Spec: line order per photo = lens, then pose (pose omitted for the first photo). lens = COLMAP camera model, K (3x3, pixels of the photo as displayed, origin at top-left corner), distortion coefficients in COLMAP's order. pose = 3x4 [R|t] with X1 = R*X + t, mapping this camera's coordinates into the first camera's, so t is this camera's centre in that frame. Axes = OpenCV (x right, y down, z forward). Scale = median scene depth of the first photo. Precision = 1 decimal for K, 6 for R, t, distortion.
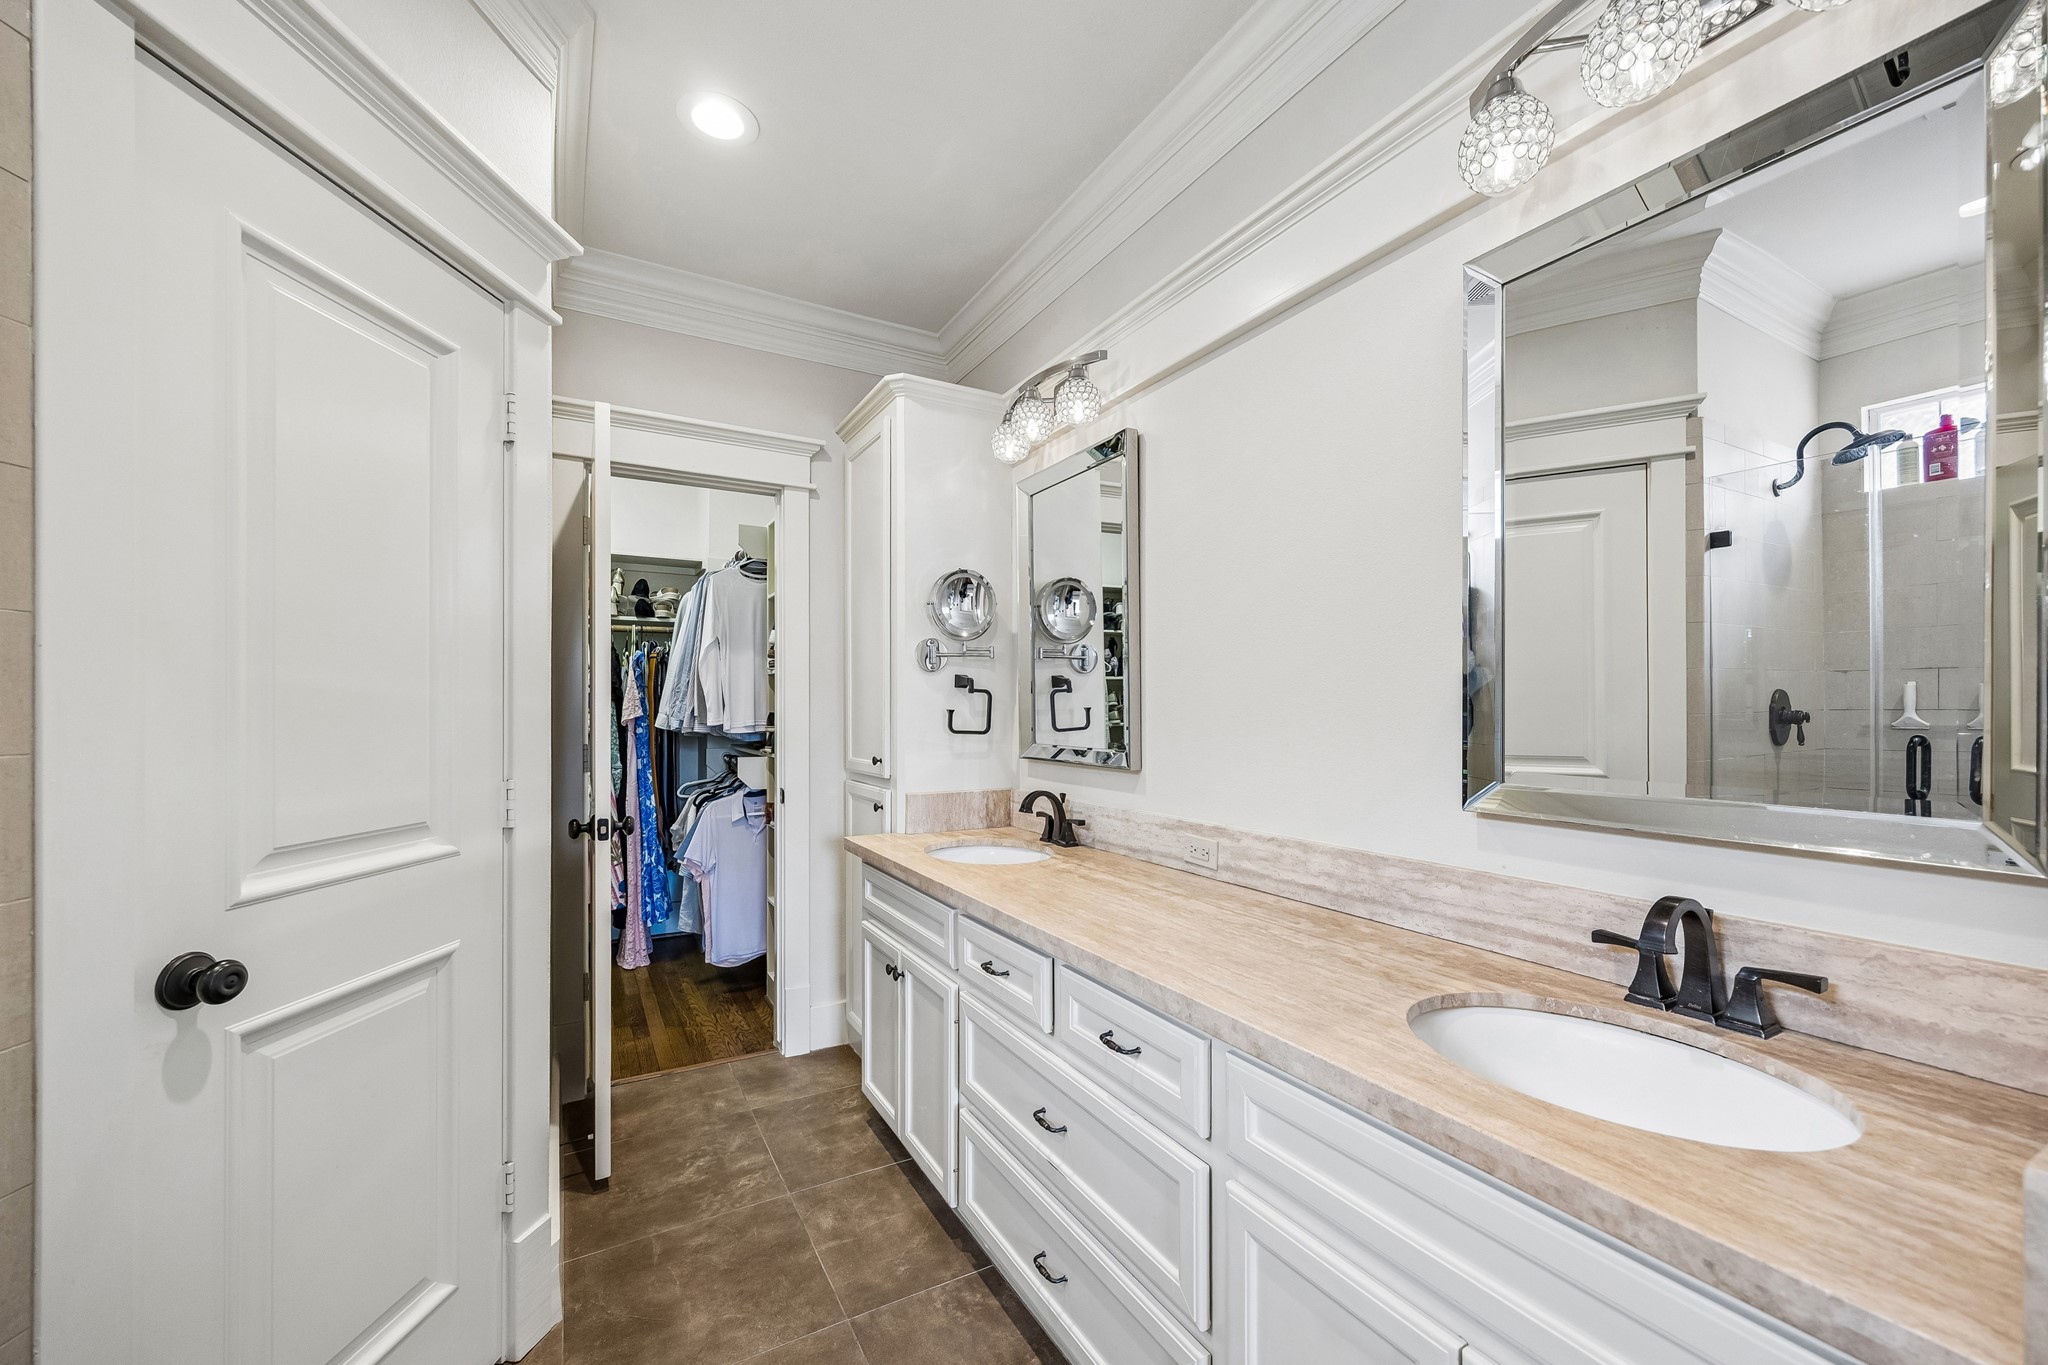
lens RADIAL K [[803.0, 0, 1017.9], [0, 803.0, 703.4], [0, 0, 1]] dist [-0.000775, 0.000051]
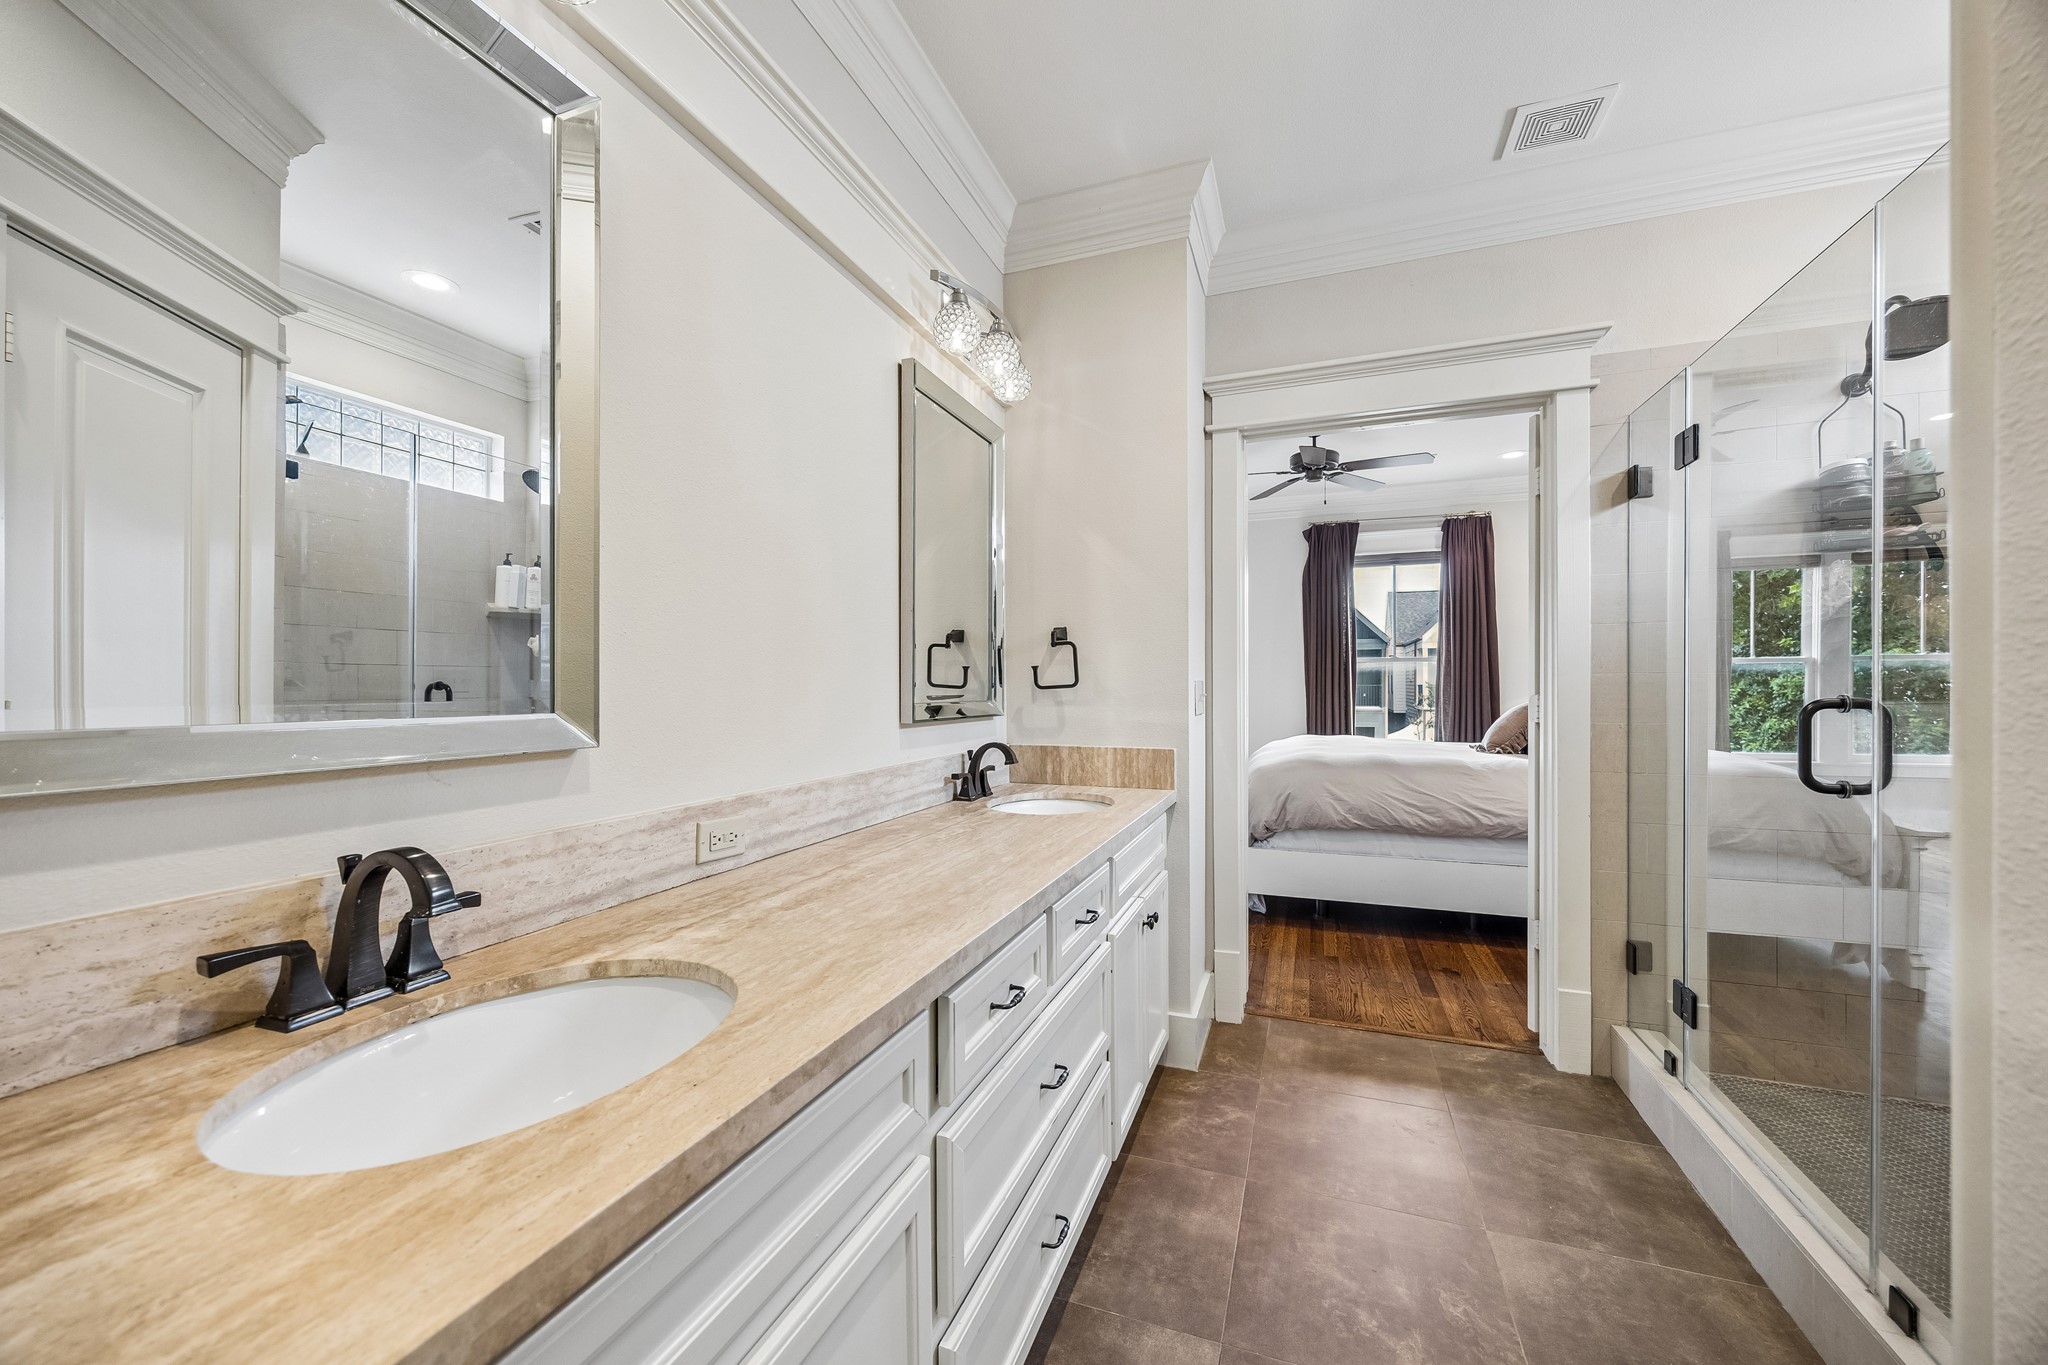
lens RADIAL K [[803.0, 0, 1017.9], [0, 803.0, 703.4], [0, 0, 1]] dist [-0.000775, 0.000051]
pose [[-0.648405, -0.000741, 0.761295, -0.568683], [0.009965, 0.999906, 0.009460, 0.066012], [-0.761230, 0.013720, -0.648336, 1.445787]]
